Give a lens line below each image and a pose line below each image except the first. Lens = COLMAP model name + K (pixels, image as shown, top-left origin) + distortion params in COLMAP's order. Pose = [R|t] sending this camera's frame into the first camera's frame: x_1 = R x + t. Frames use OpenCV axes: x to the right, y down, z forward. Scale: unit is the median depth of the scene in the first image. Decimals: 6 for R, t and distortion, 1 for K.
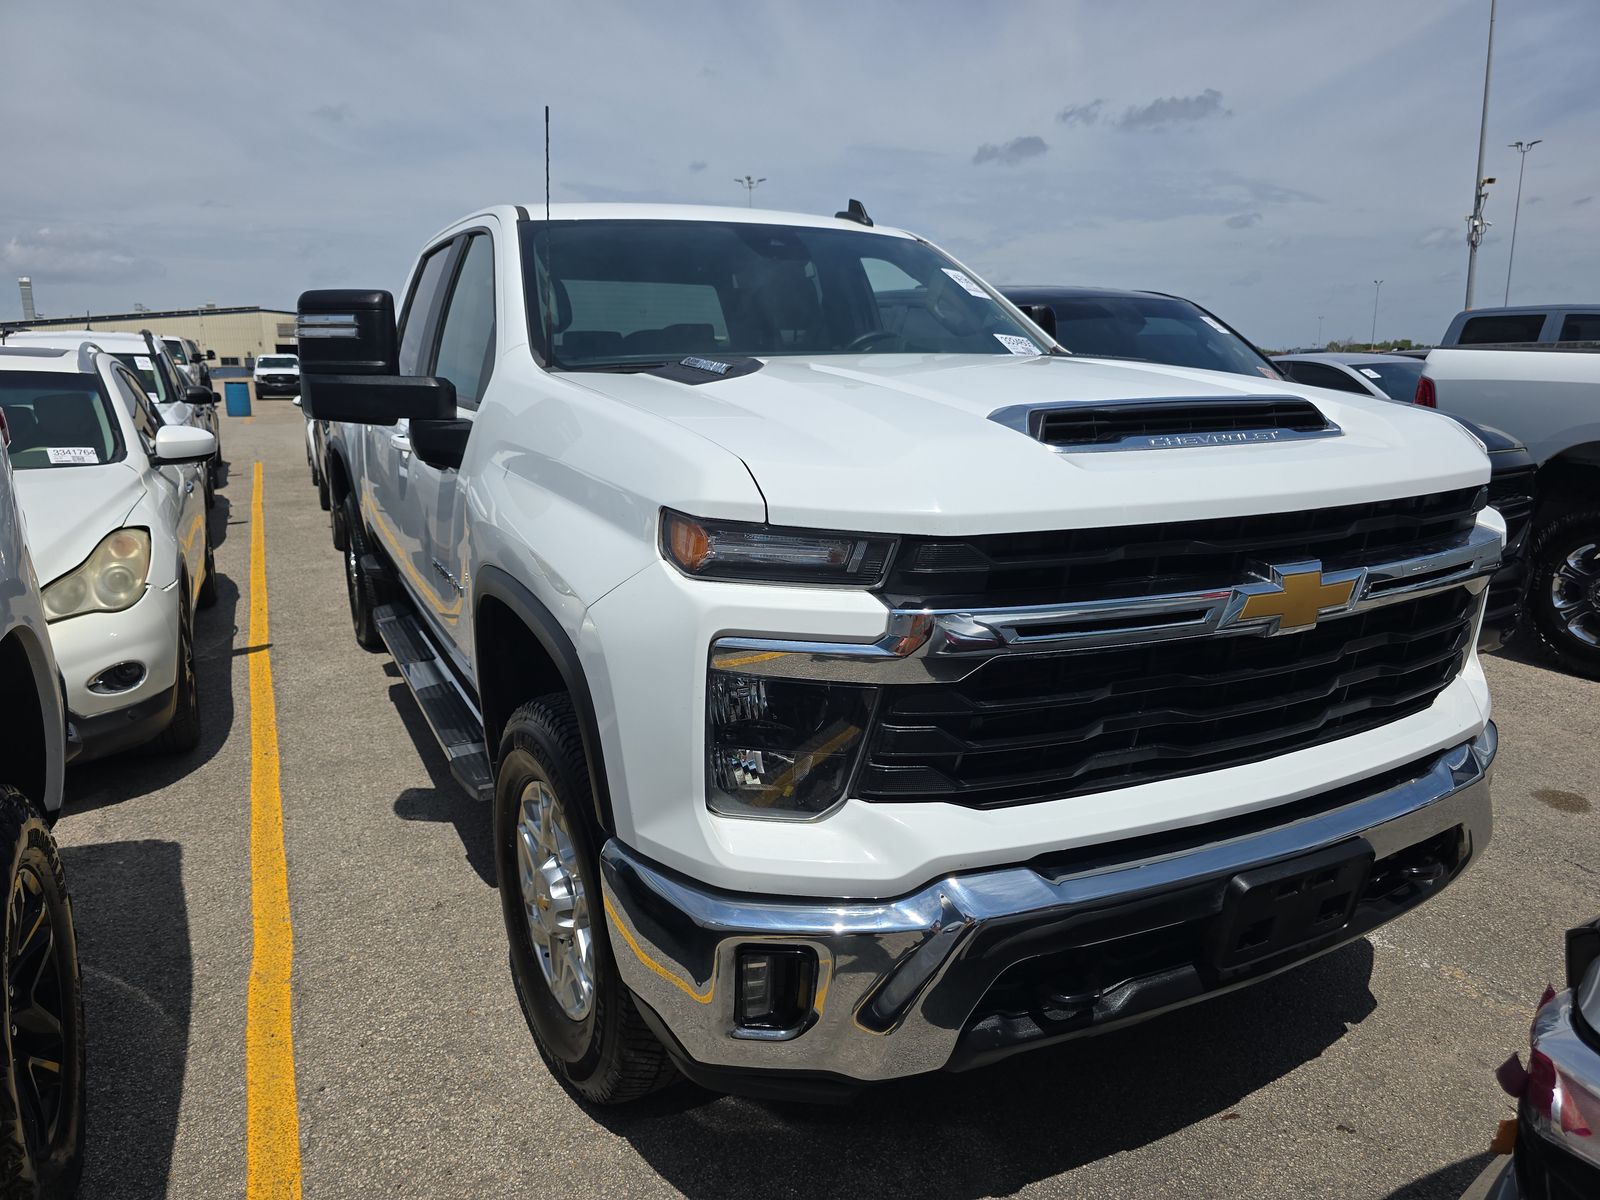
lens RADIAL K [[1076.9, 0, 822.6], [0, 1076.9, 597.4], [0, 0, 1]] dist [0.054706, -0.052914]
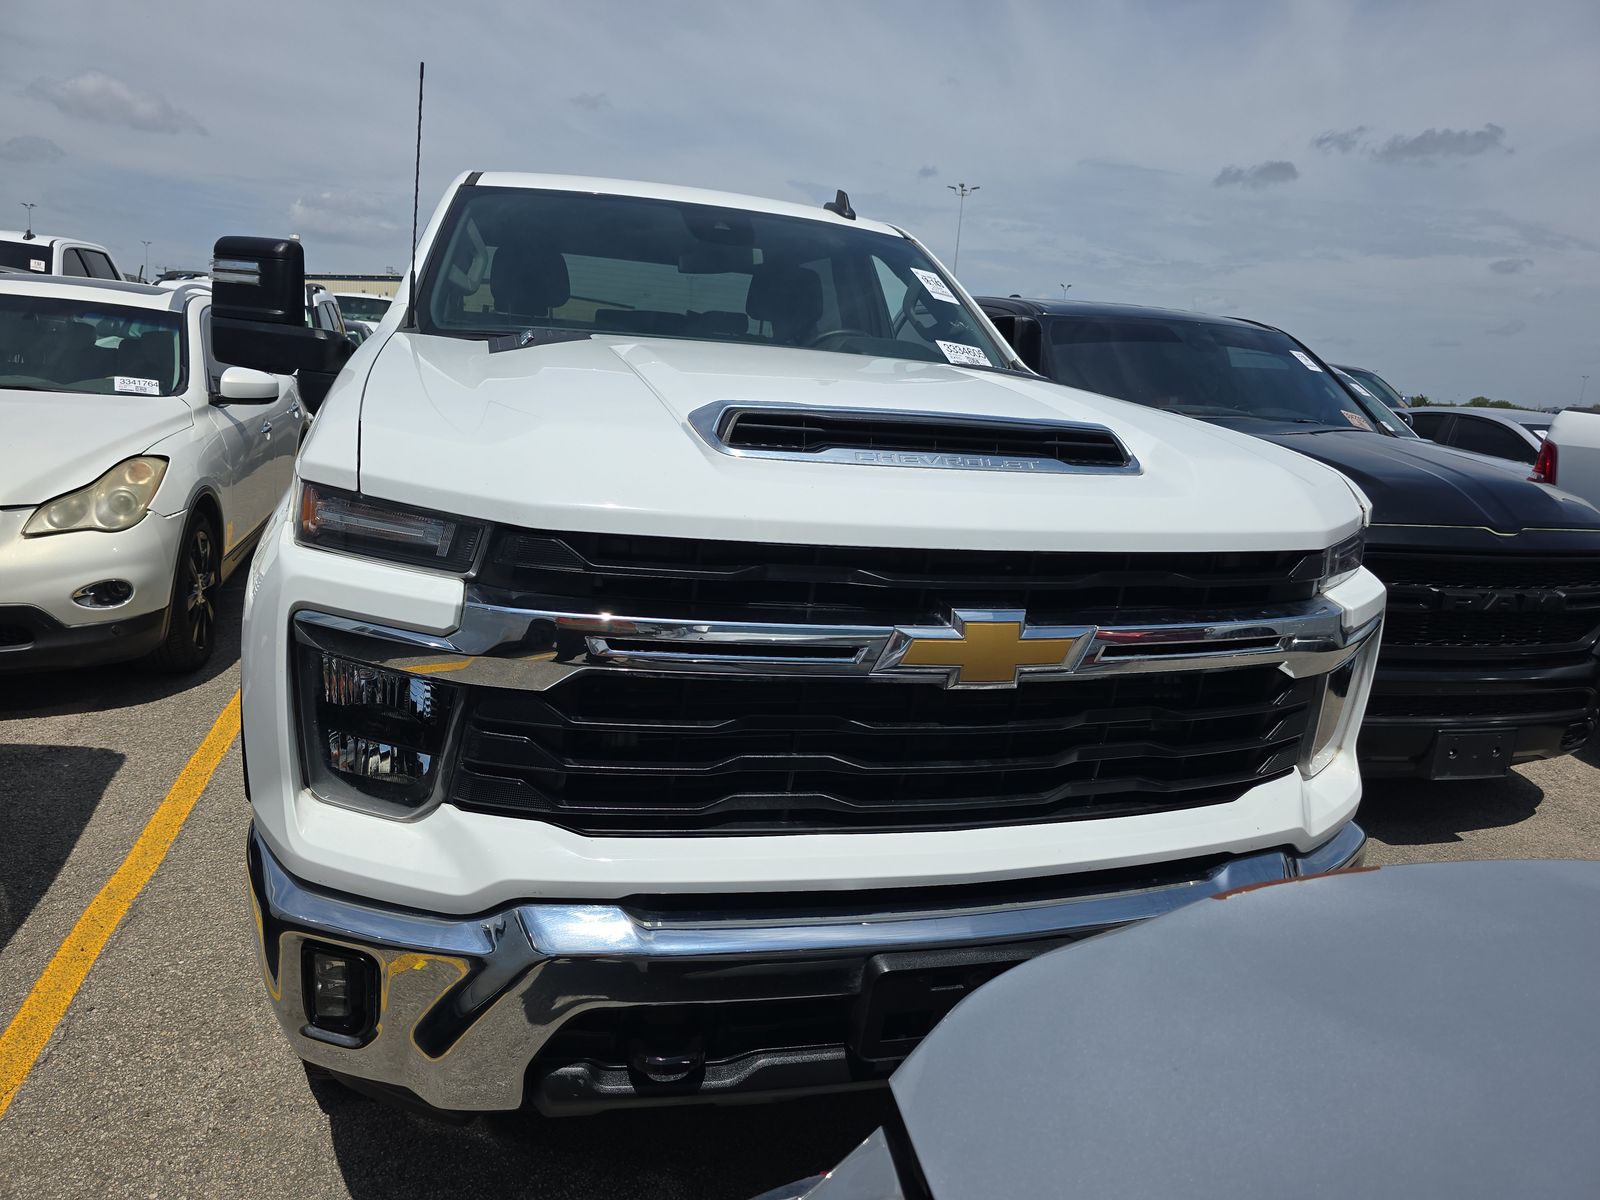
lens RADIAL K [[1076.9, 0, 822.6], [0, 1076.9, 597.4], [0, 0, 1]] dist [0.054706, -0.052914]
pose [[0.979777, 0.122206, -0.158441, 0.285706], [-0.123001, 0.992395, 0.004812, -0.018875], [0.157824, 0.014774, 0.987357, 0.081233]]
